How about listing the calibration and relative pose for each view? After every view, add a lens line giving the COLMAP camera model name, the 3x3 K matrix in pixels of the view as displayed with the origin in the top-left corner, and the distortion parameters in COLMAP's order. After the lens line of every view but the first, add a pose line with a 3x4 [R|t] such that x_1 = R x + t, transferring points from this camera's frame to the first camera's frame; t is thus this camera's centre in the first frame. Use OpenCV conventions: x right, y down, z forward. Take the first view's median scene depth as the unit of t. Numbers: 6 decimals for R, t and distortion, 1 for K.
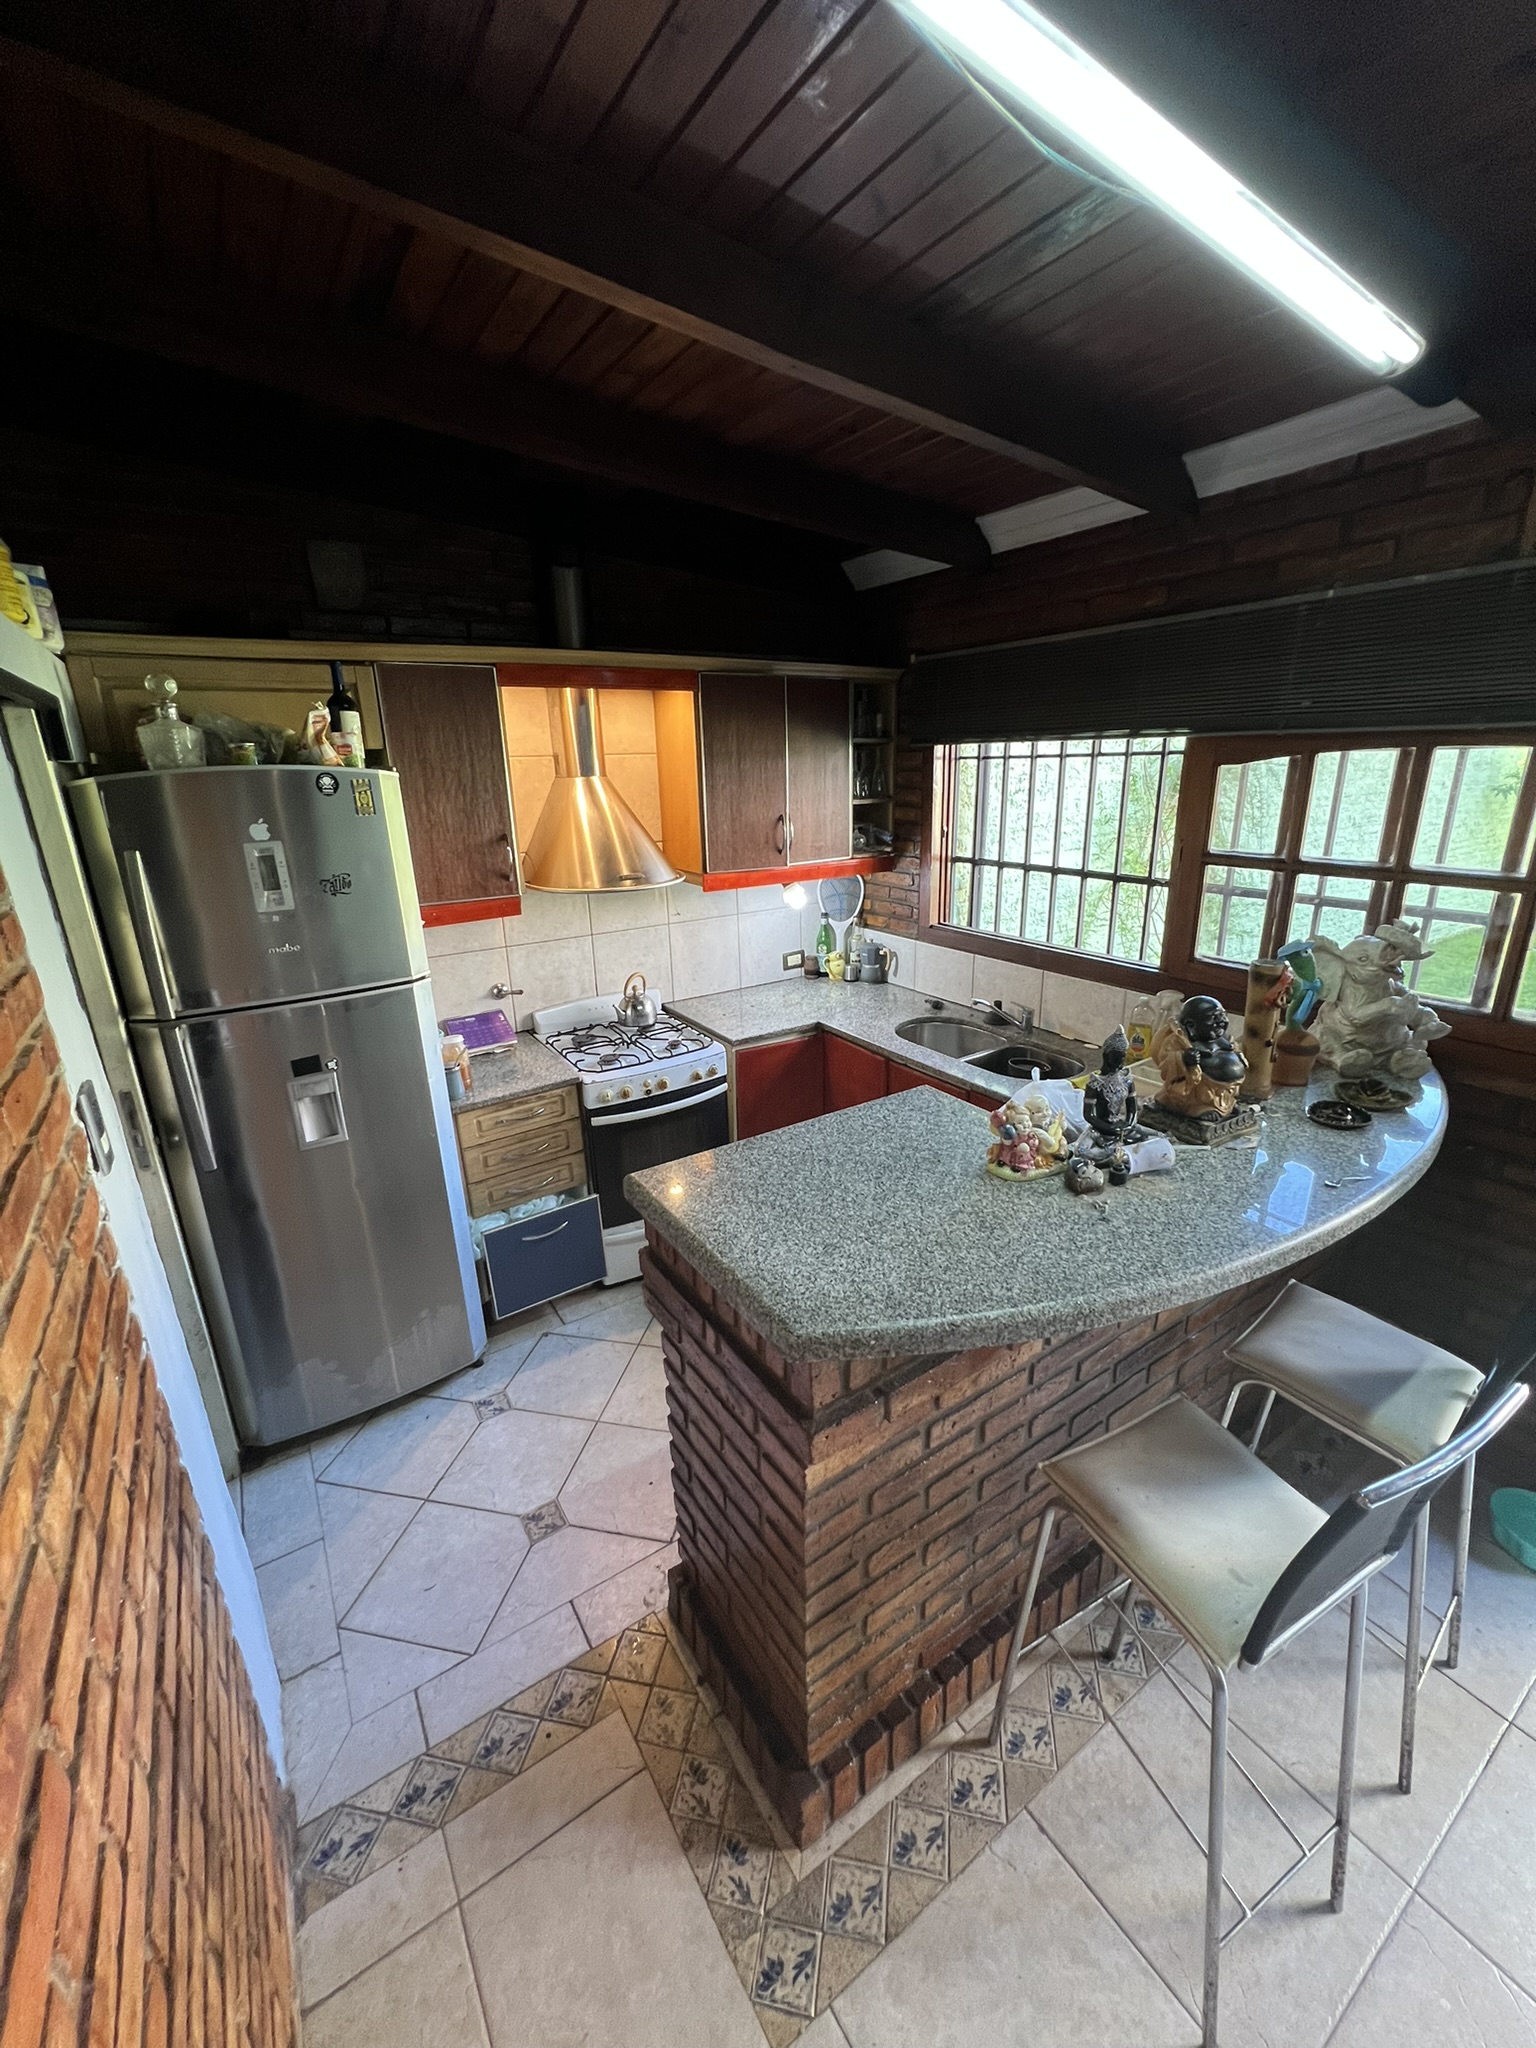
lens RADIAL K [[827.8, 0, 771.6], [0, 827.8, 1025.9], [0, 0, 1]] dist [-0.002368, -0.000202]
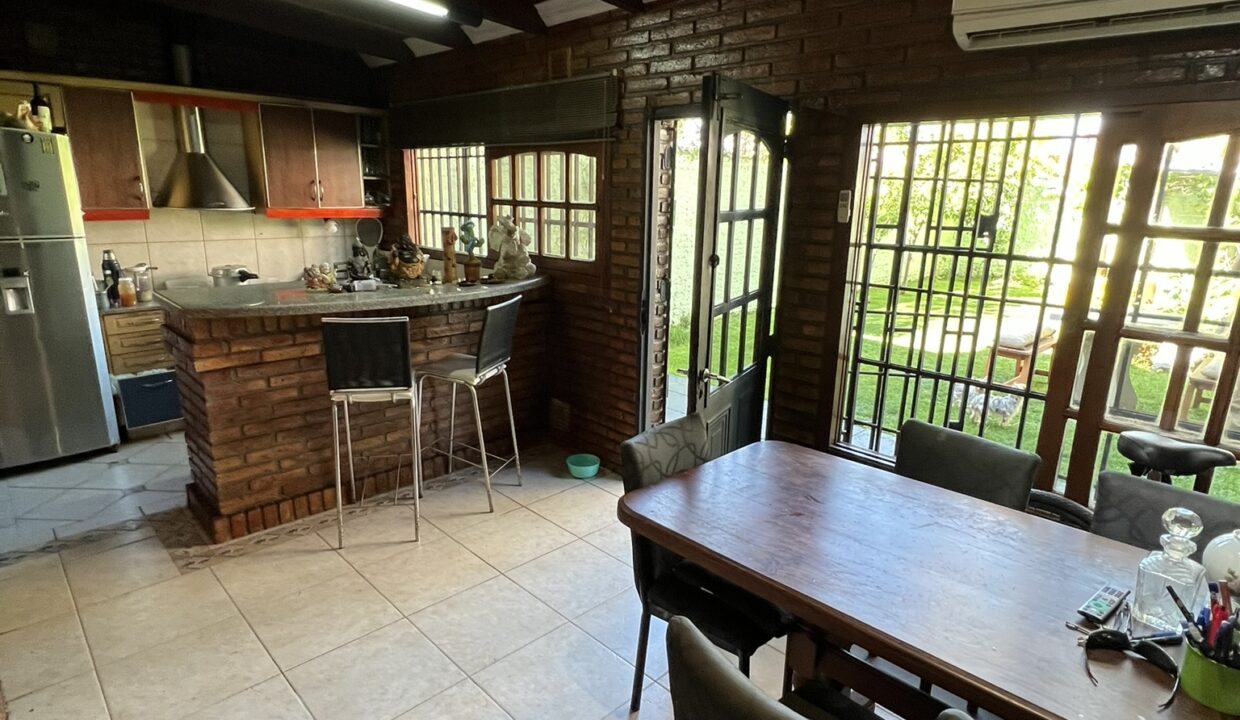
lens RADIAL K [[669.7, 0, 620.0], [0, 669.7, 357.7], [0, 0, 1]] dist [0.005060, -0.001581]
pose [[0.979825, -0.001600, 0.199851, 0.491343], [0.014486, 0.997906, -0.063031, 0.323499], [-0.199332, 0.064654, 0.977797, -0.771901]]
